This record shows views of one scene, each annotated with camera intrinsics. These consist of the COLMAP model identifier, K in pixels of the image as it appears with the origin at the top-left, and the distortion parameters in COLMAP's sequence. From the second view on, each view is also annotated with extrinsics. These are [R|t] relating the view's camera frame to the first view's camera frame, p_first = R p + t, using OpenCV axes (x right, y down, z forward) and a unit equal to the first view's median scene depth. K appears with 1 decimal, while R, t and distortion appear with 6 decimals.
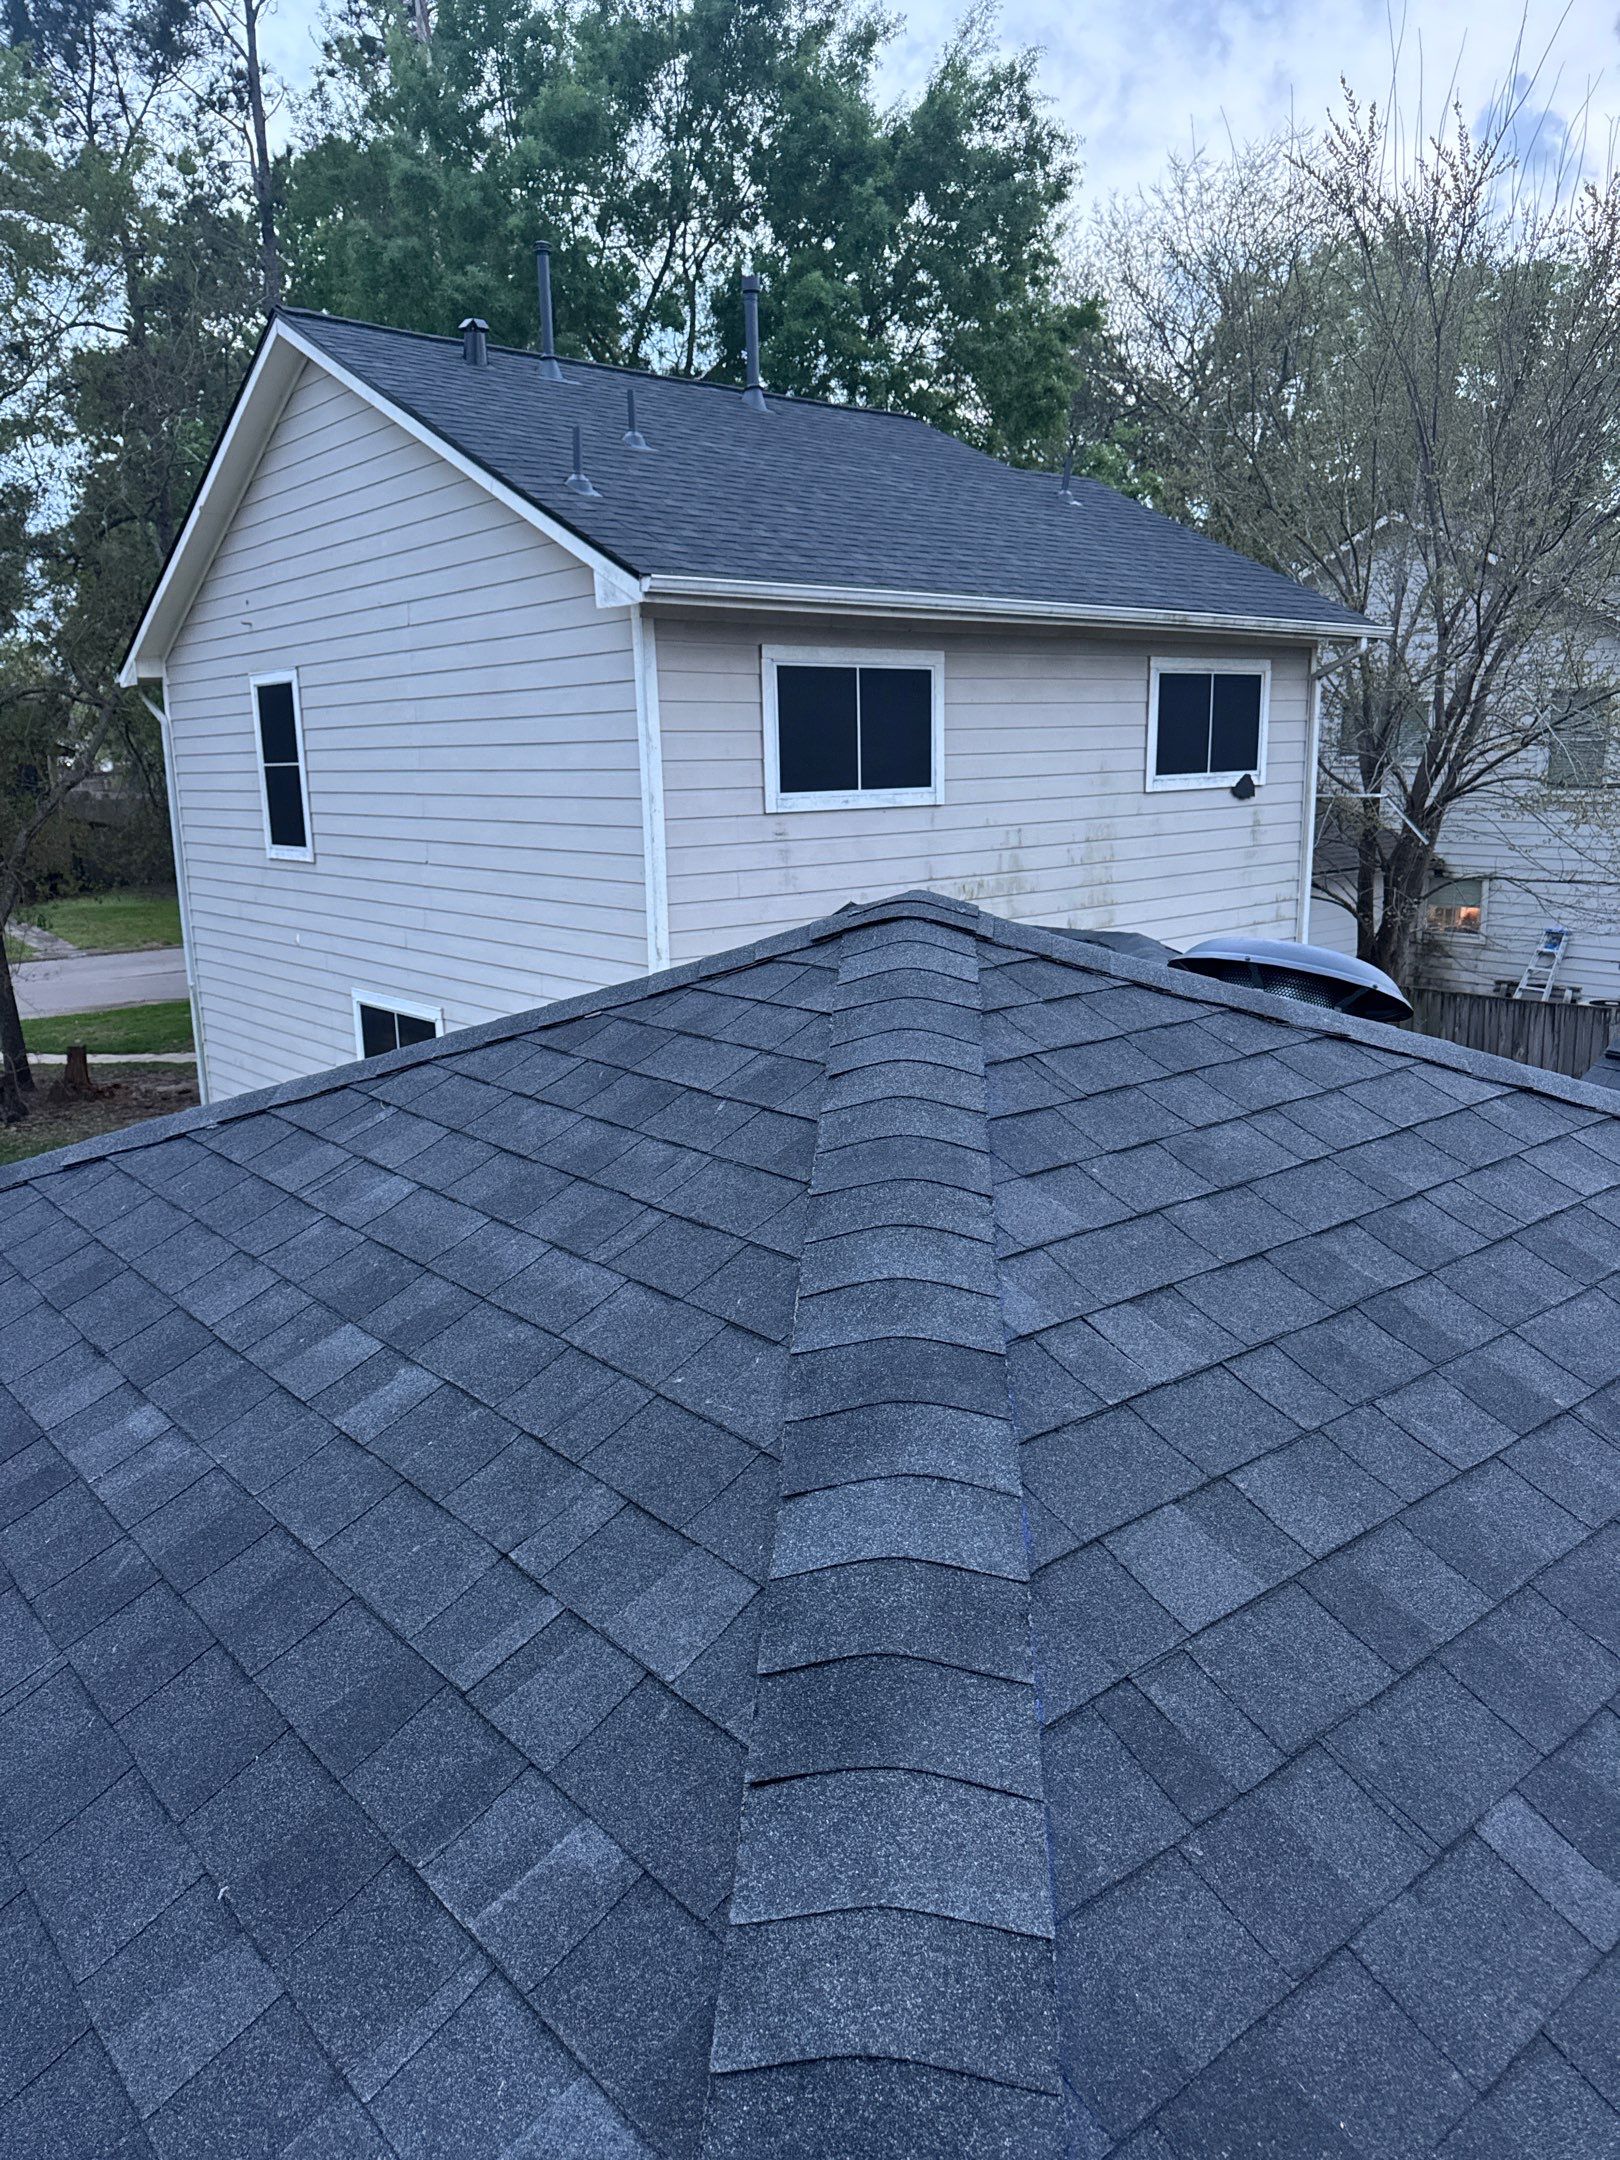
lens RADIAL K [[1533.2, 0, 812.8], [0, 1533.2, 1017.3], [0, 0, 1]] dist [0.113169, -0.188347]
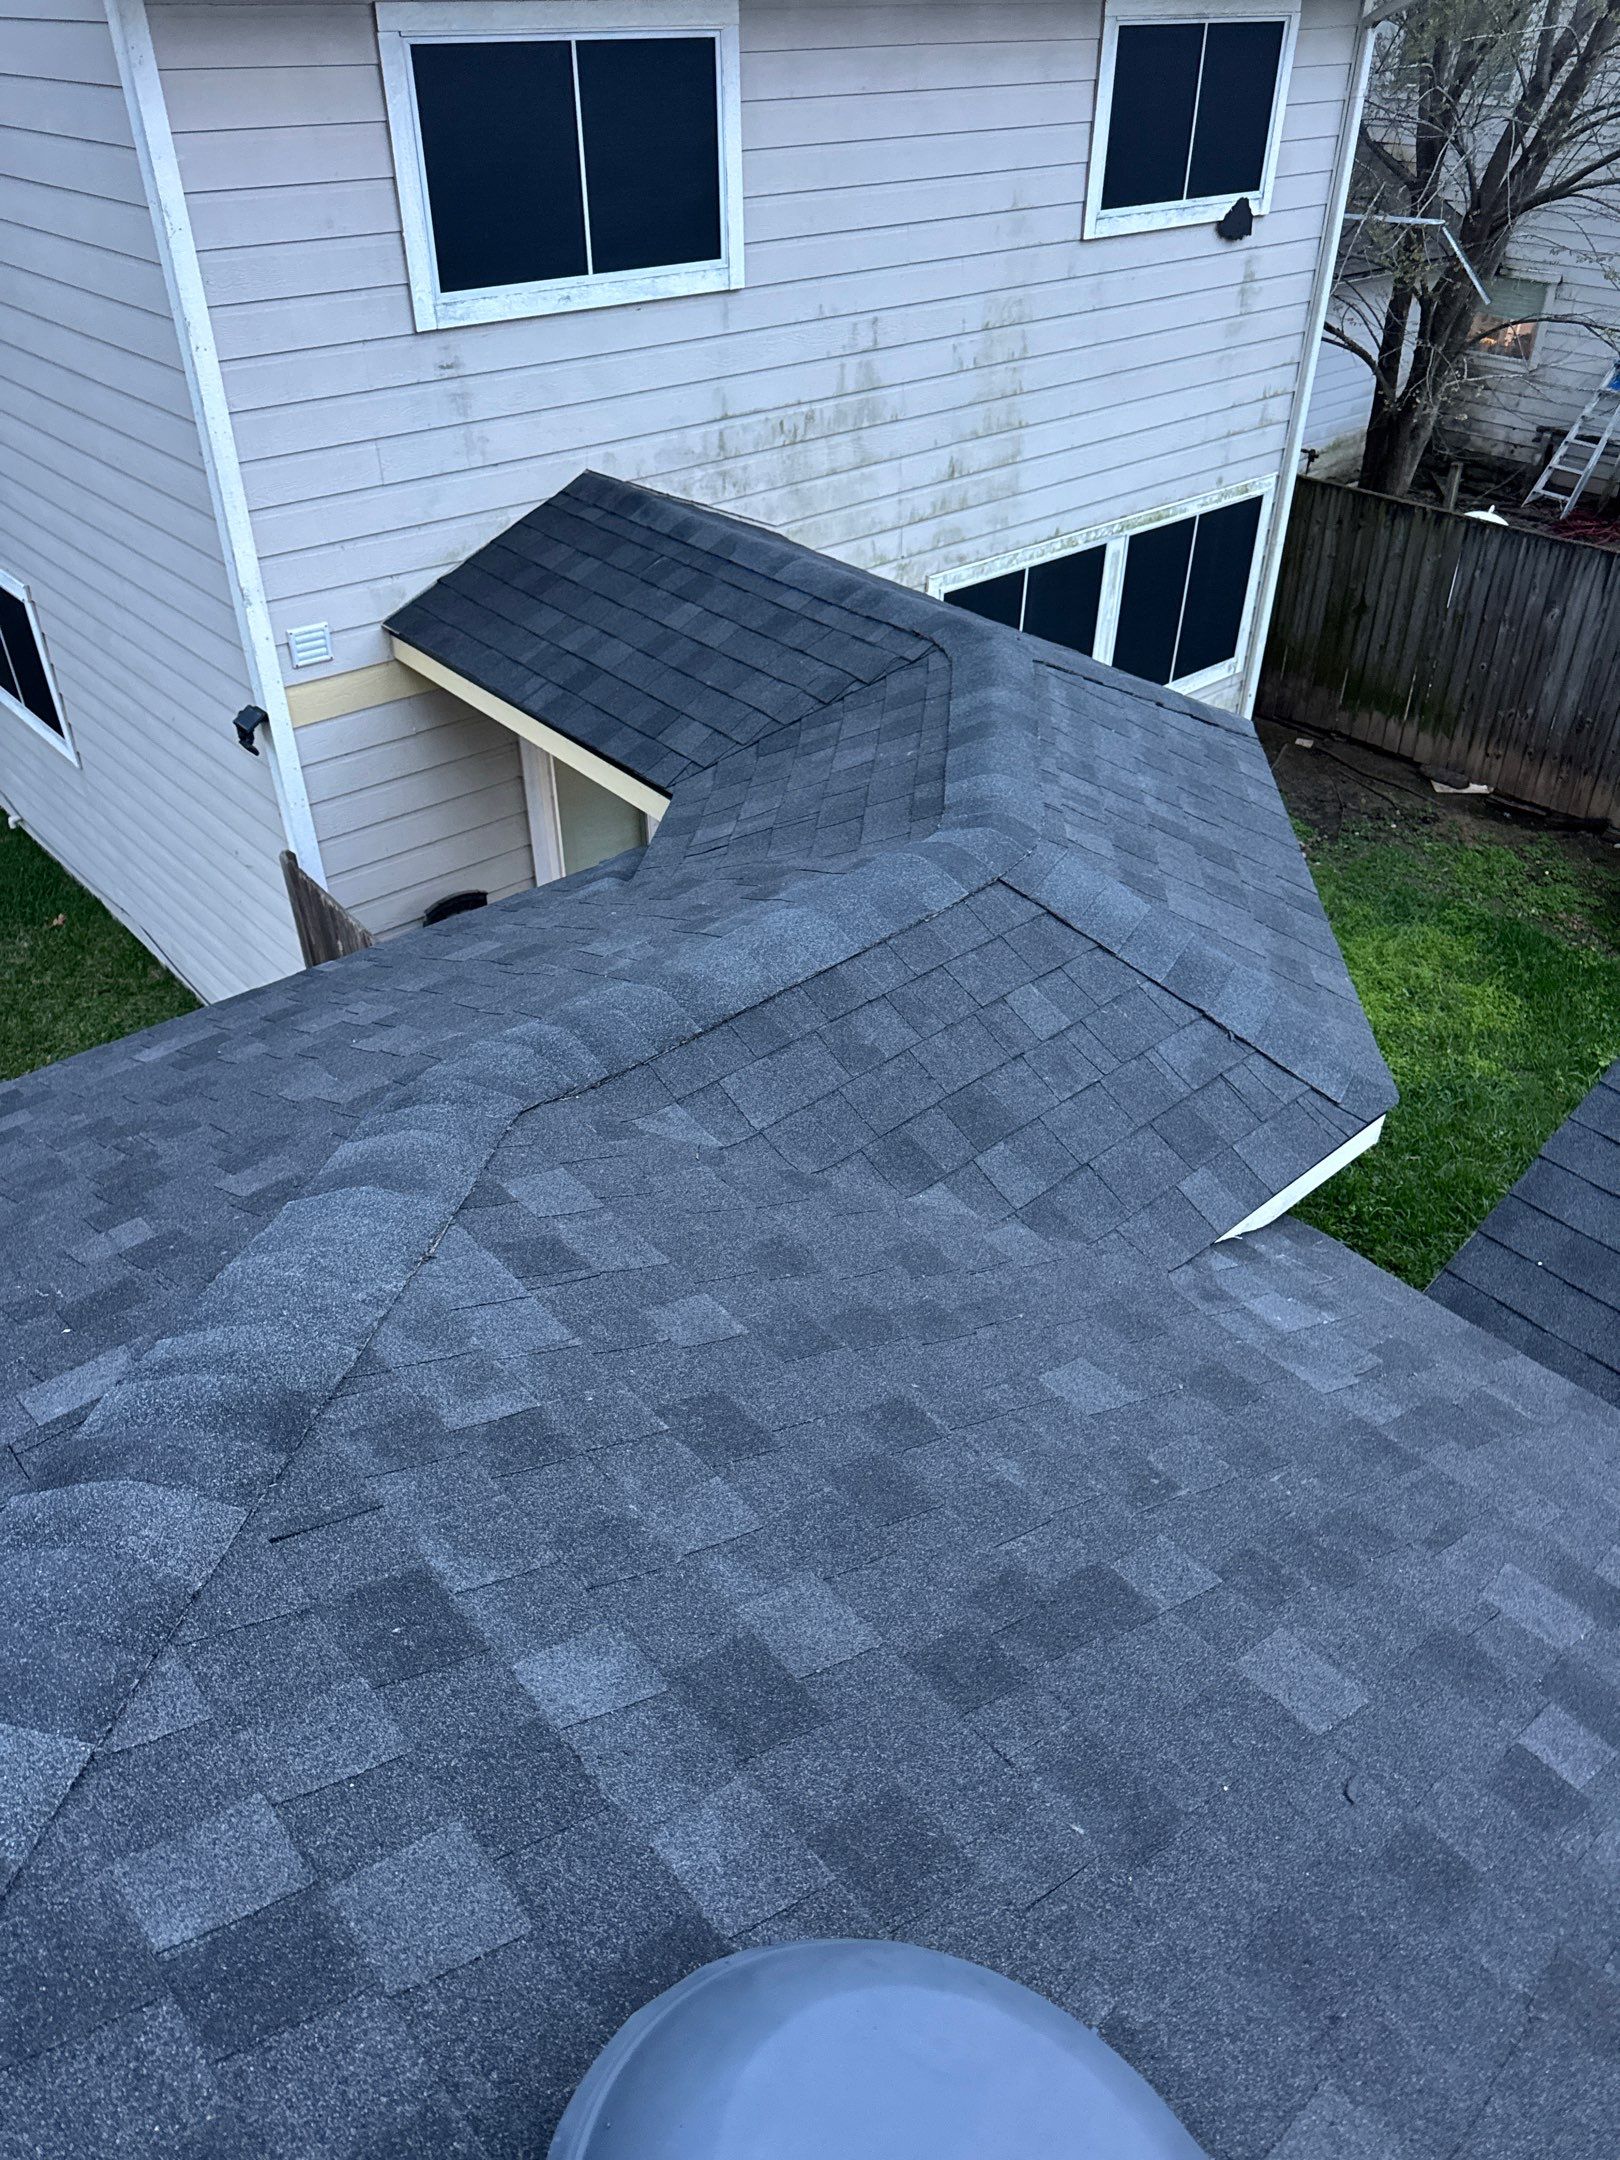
lens RADIAL K [[1571.6, 0, 810.0], [0, 1571.6, 1080.0], [0, 0, 1]] dist [-0.002414, -0.000664]
pose [[0.999726, 0.000568, 0.023418, 0.086527], [-0.010281, 0.908911, 0.416864, -0.099938], [-0.021048, -0.416991, 0.908667, 0.257304]]
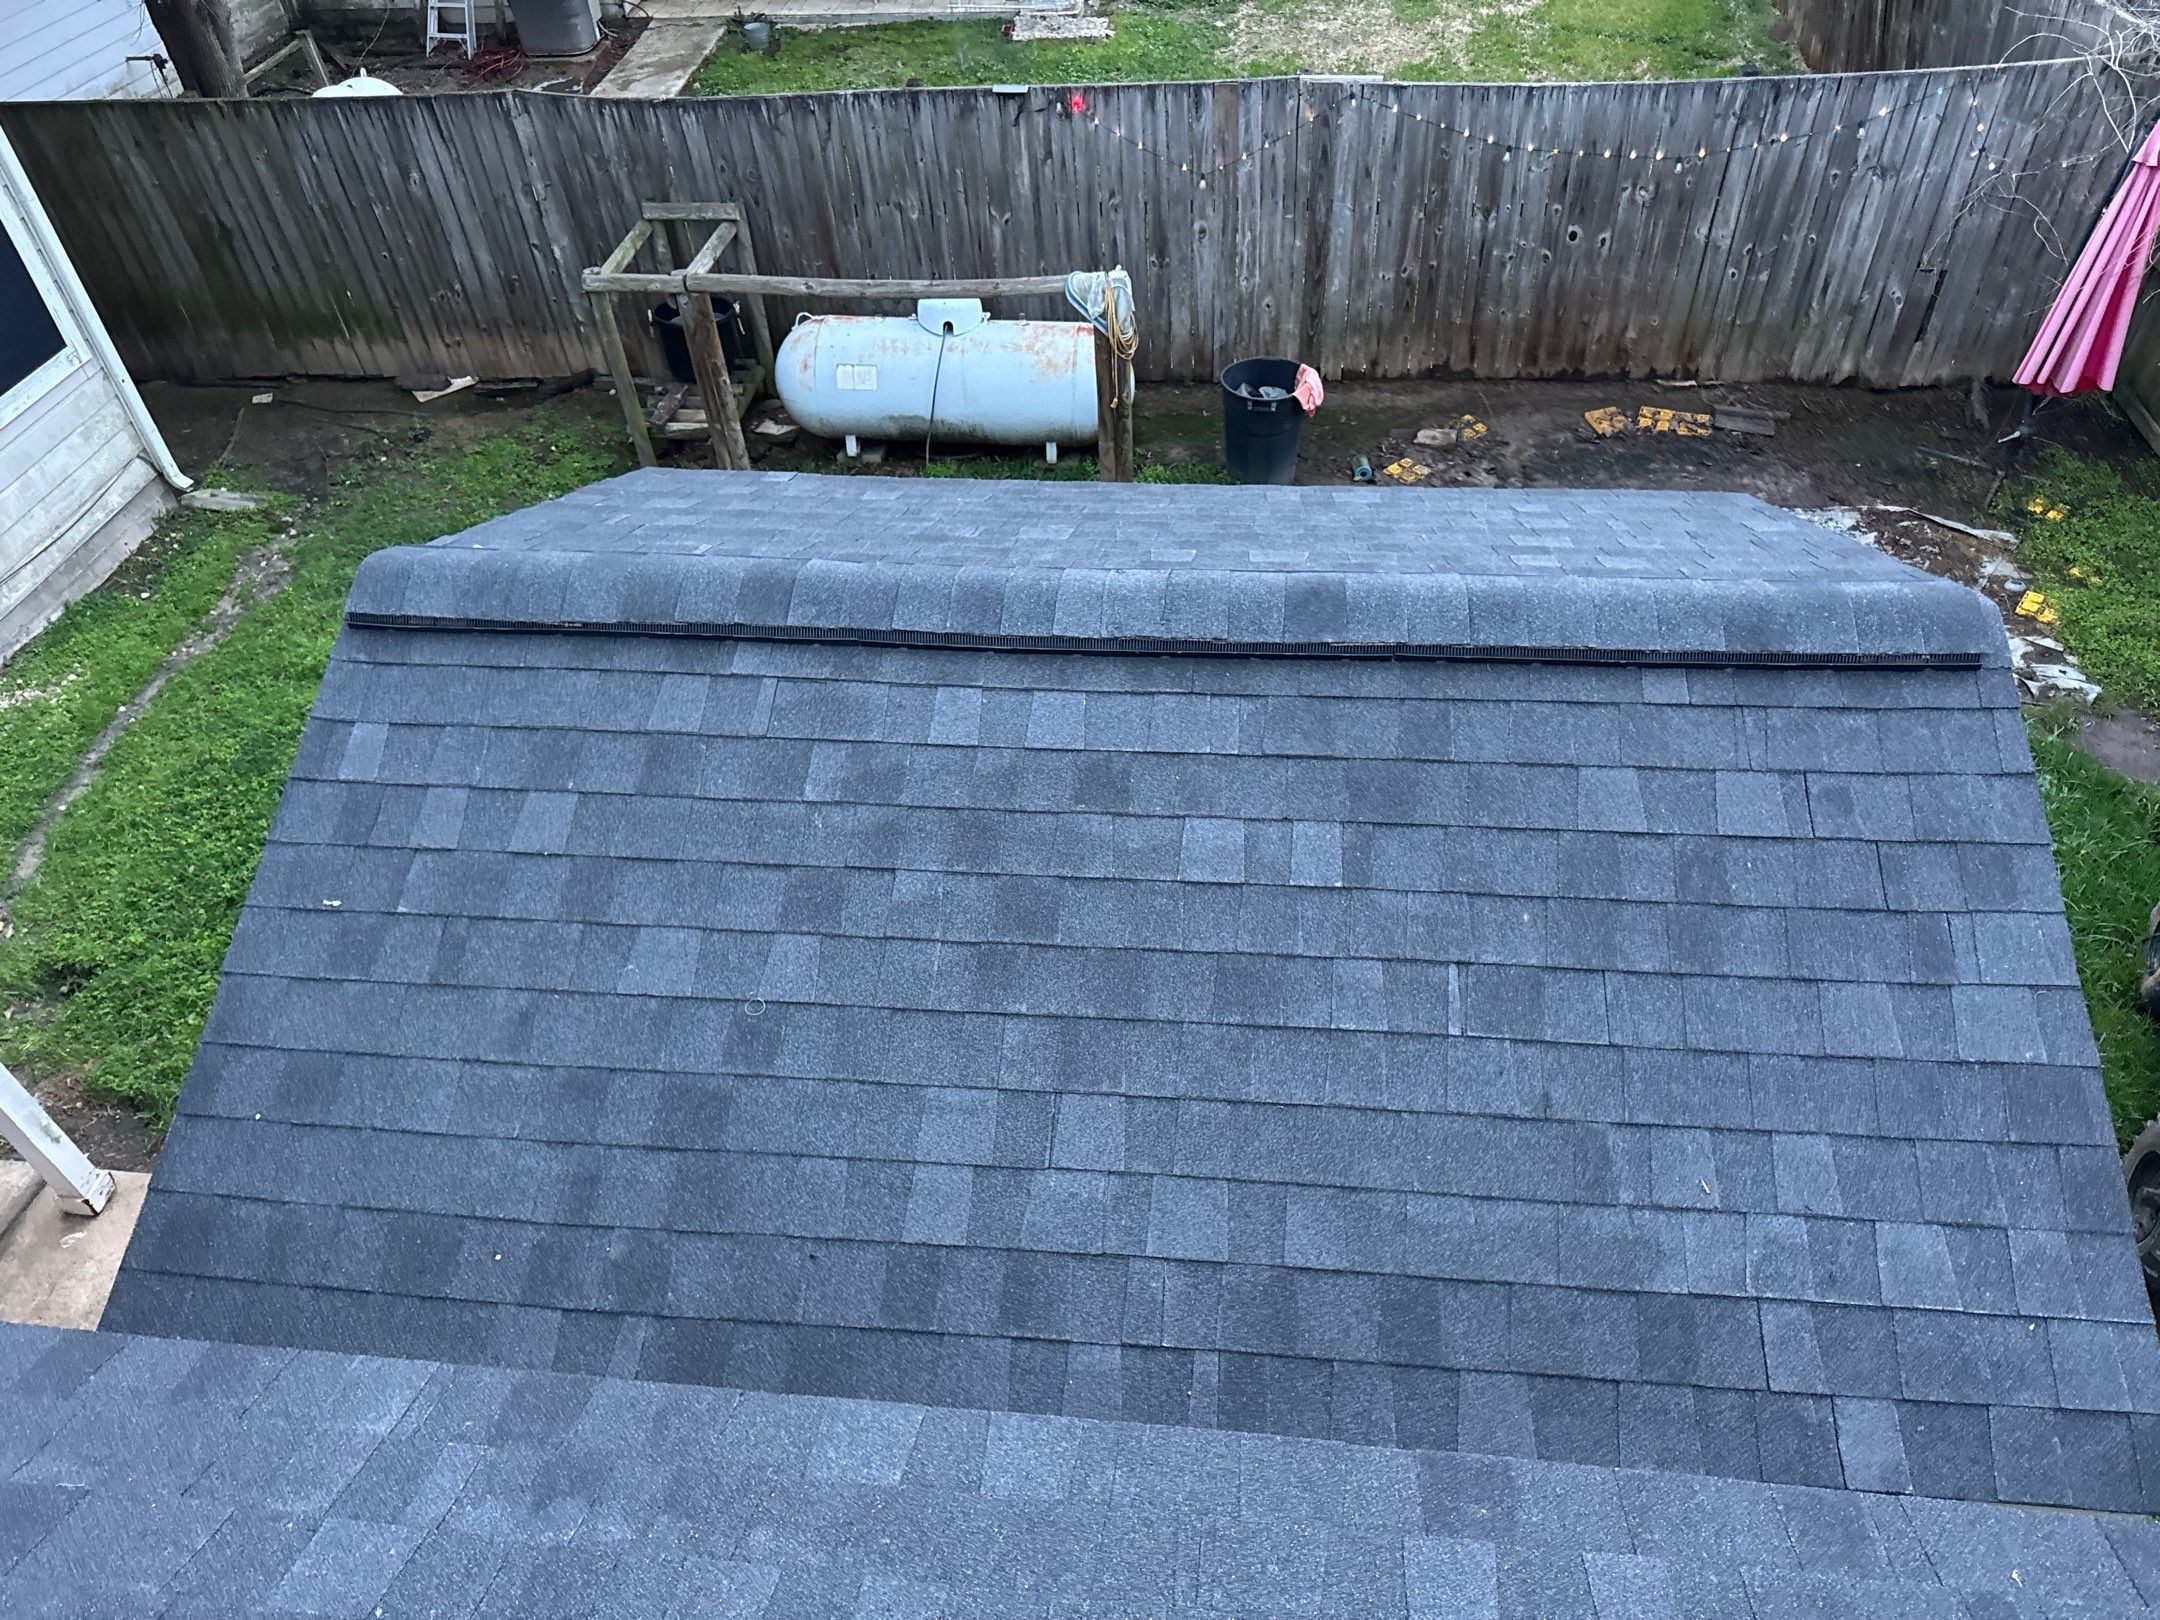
lens RADIAL K [[1571.6, 0, 1080.0], [0, 1571.6, 810.0], [0, 0, 1]] dist [-0.002414, -0.000664]
pose [[0.740947, -0.472547, 0.477176, 0.247321], [0.175363, 0.822035, 0.541761, -0.082889], [-0.648264, -0.317737, 0.691952, 0.293222]]
